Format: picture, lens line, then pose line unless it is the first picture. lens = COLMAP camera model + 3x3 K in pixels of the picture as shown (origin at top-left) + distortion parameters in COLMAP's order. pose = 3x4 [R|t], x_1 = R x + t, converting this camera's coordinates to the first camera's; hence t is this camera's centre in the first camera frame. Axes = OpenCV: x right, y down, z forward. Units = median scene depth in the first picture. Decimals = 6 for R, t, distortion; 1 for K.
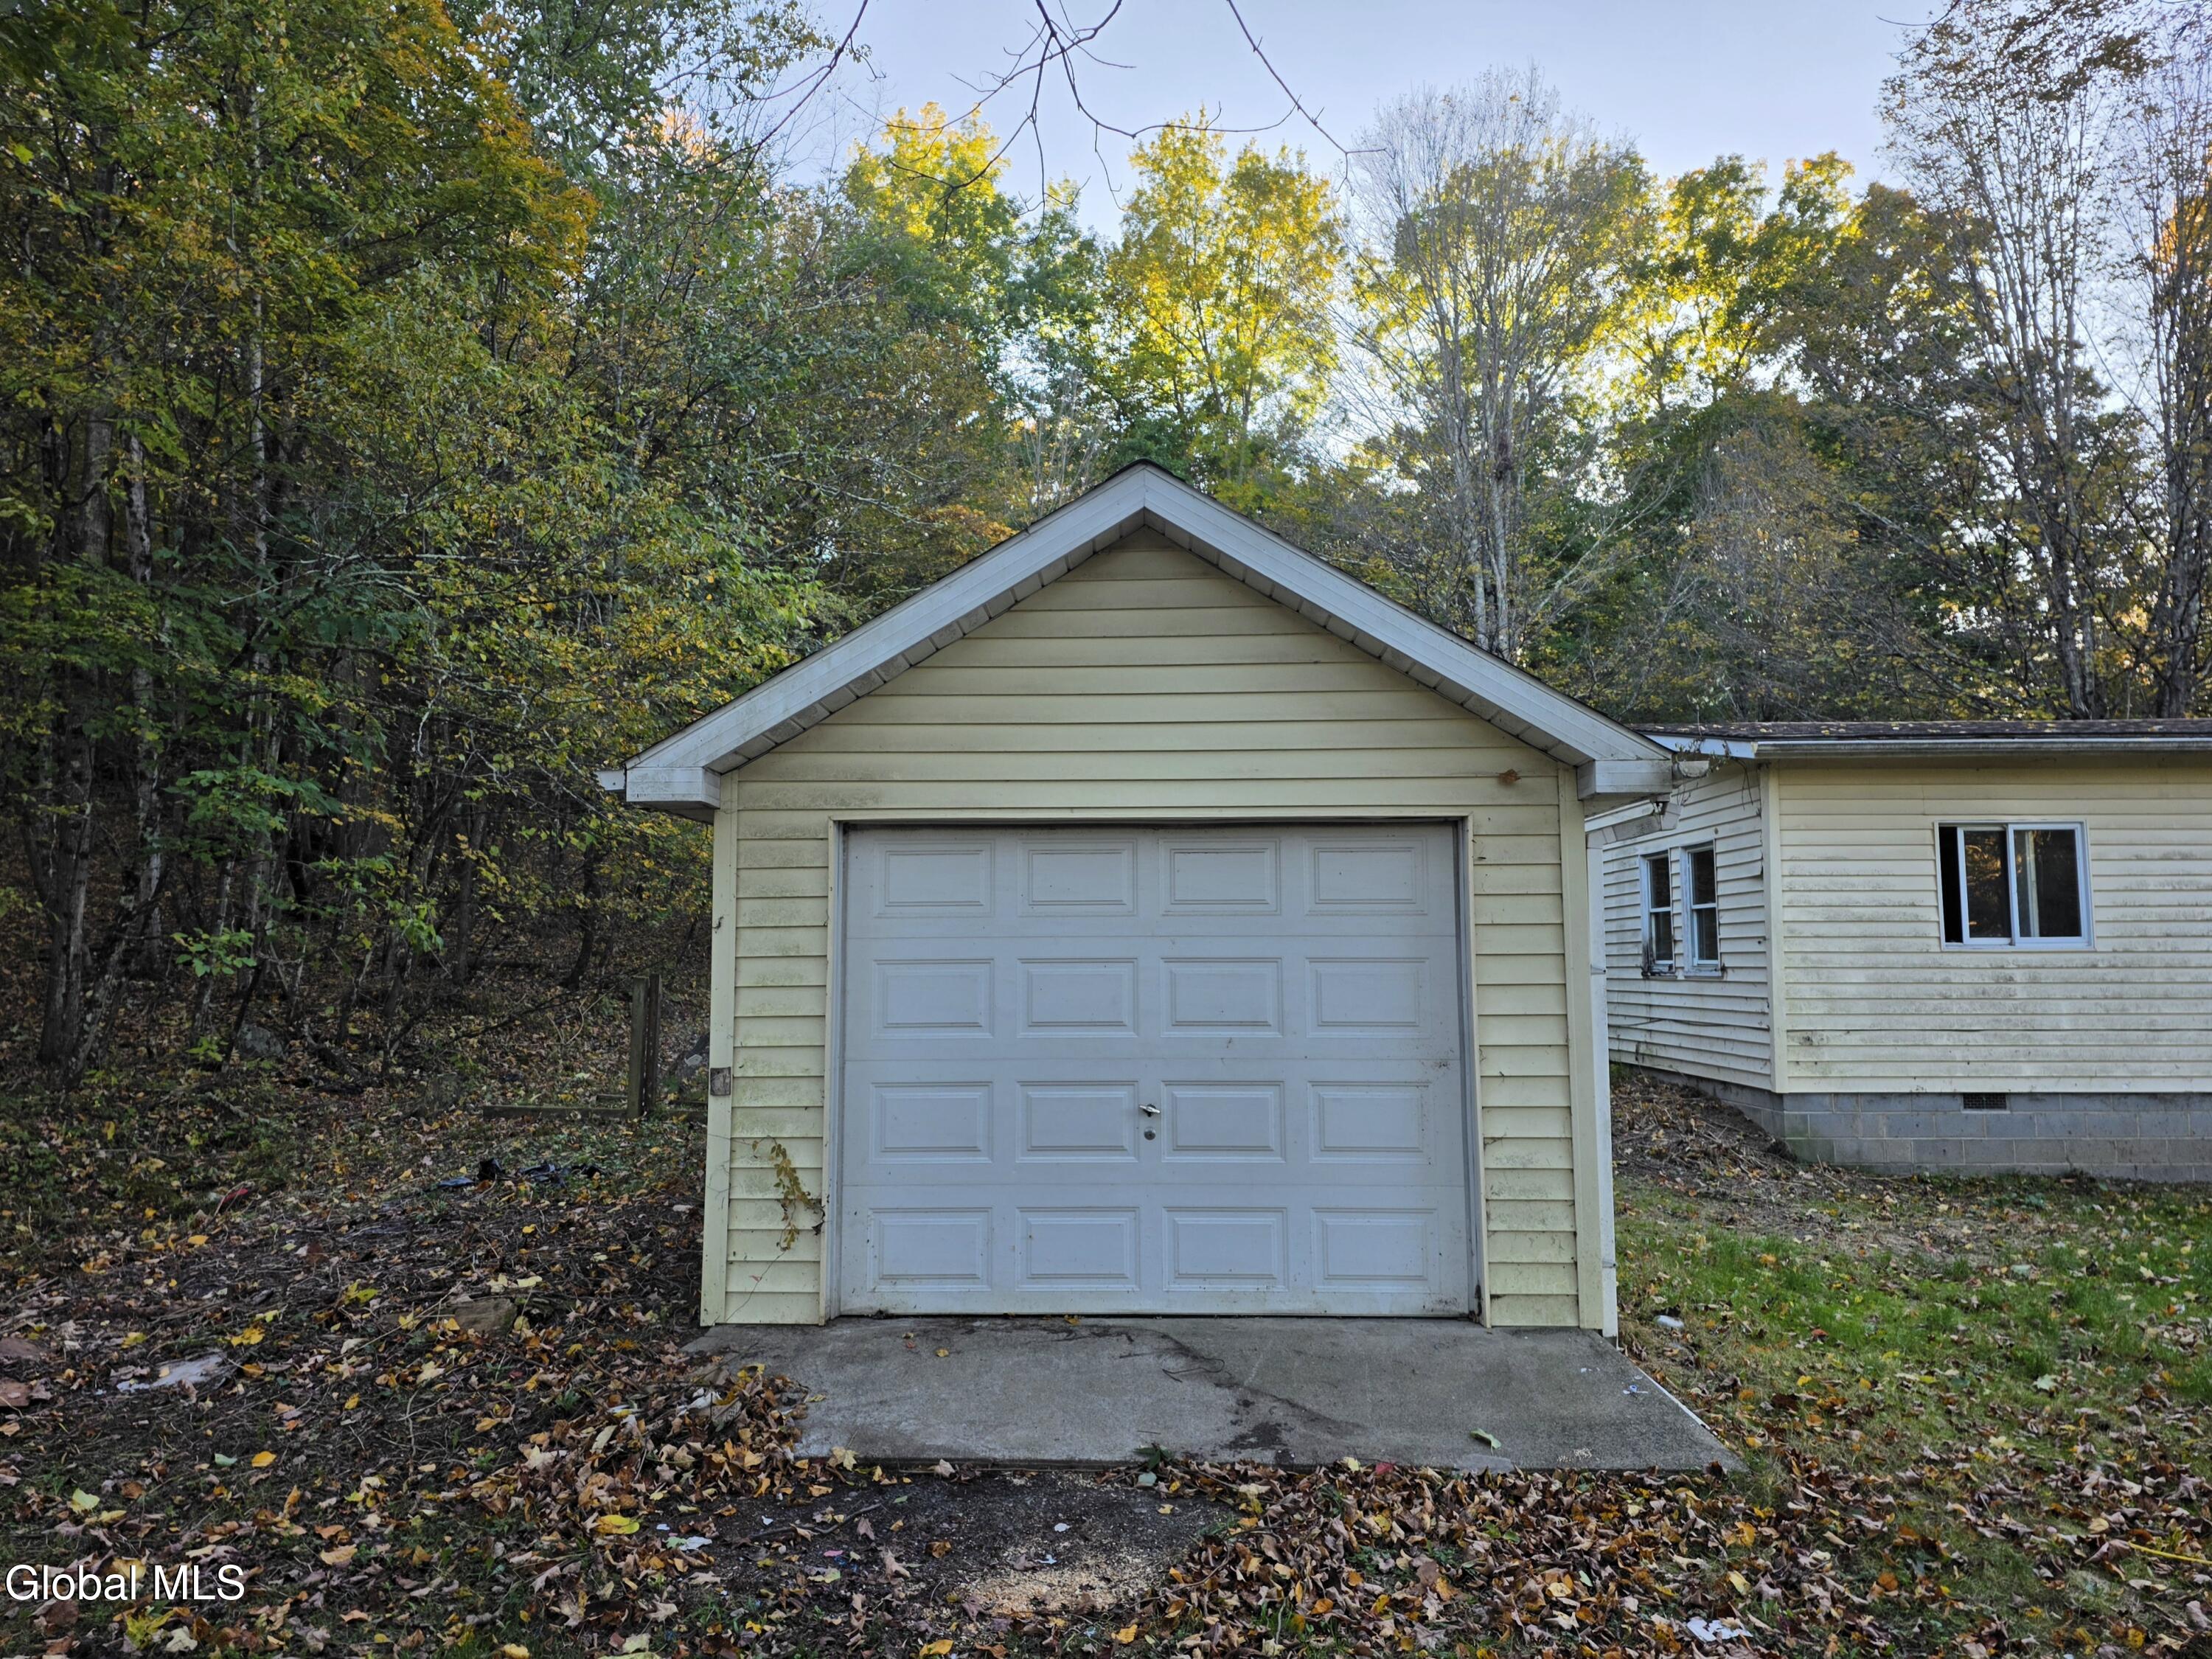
lens RADIAL K [[1534.3, 0, 1106.1], [0, 1534.3, 839.0], [0, 0, 1]] dist [0.004707, 0.006275]
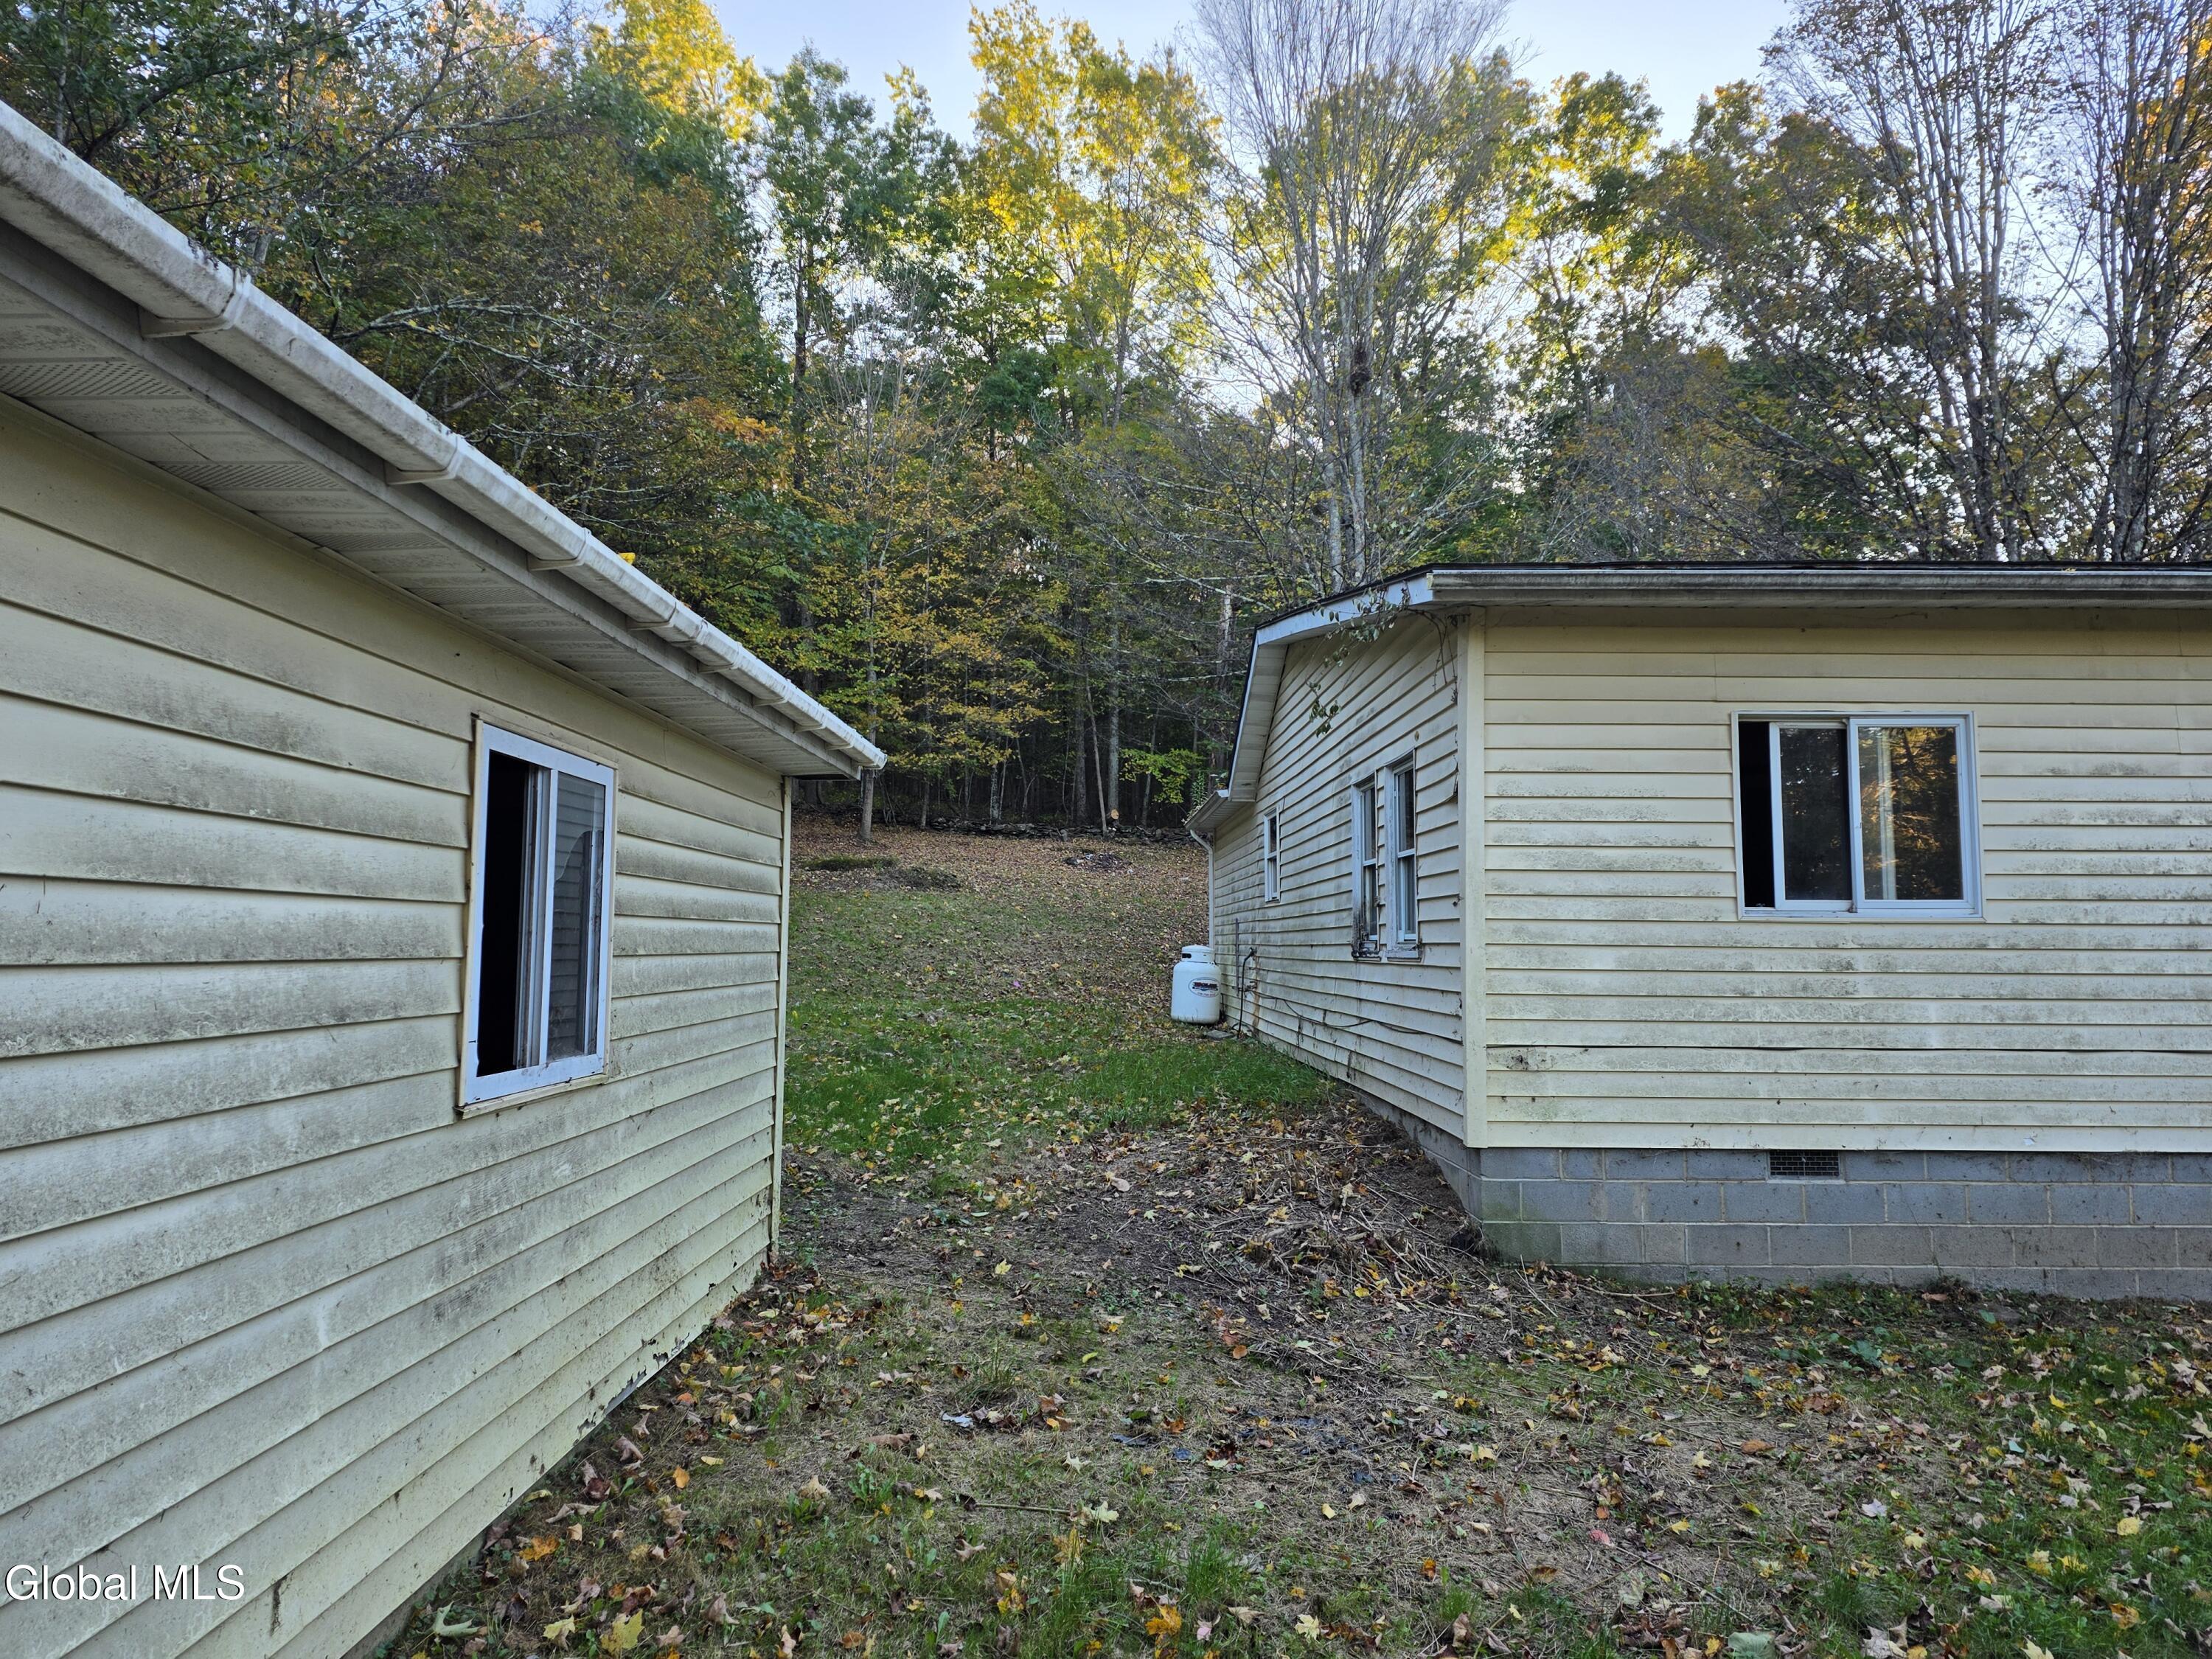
lens RADIAL K [[1449.4, 0, 1106.0], [0, 1449.4, 829.5], [0, 0, 1]] dist [0.004051, -0.001197]
pose [[0.999912, 0.012558, 0.004296, 0.283565], [-0.012559, 0.999921, 0.000209, 0.039170], [-0.004293, -0.000263, 0.999991, 0.413472]]
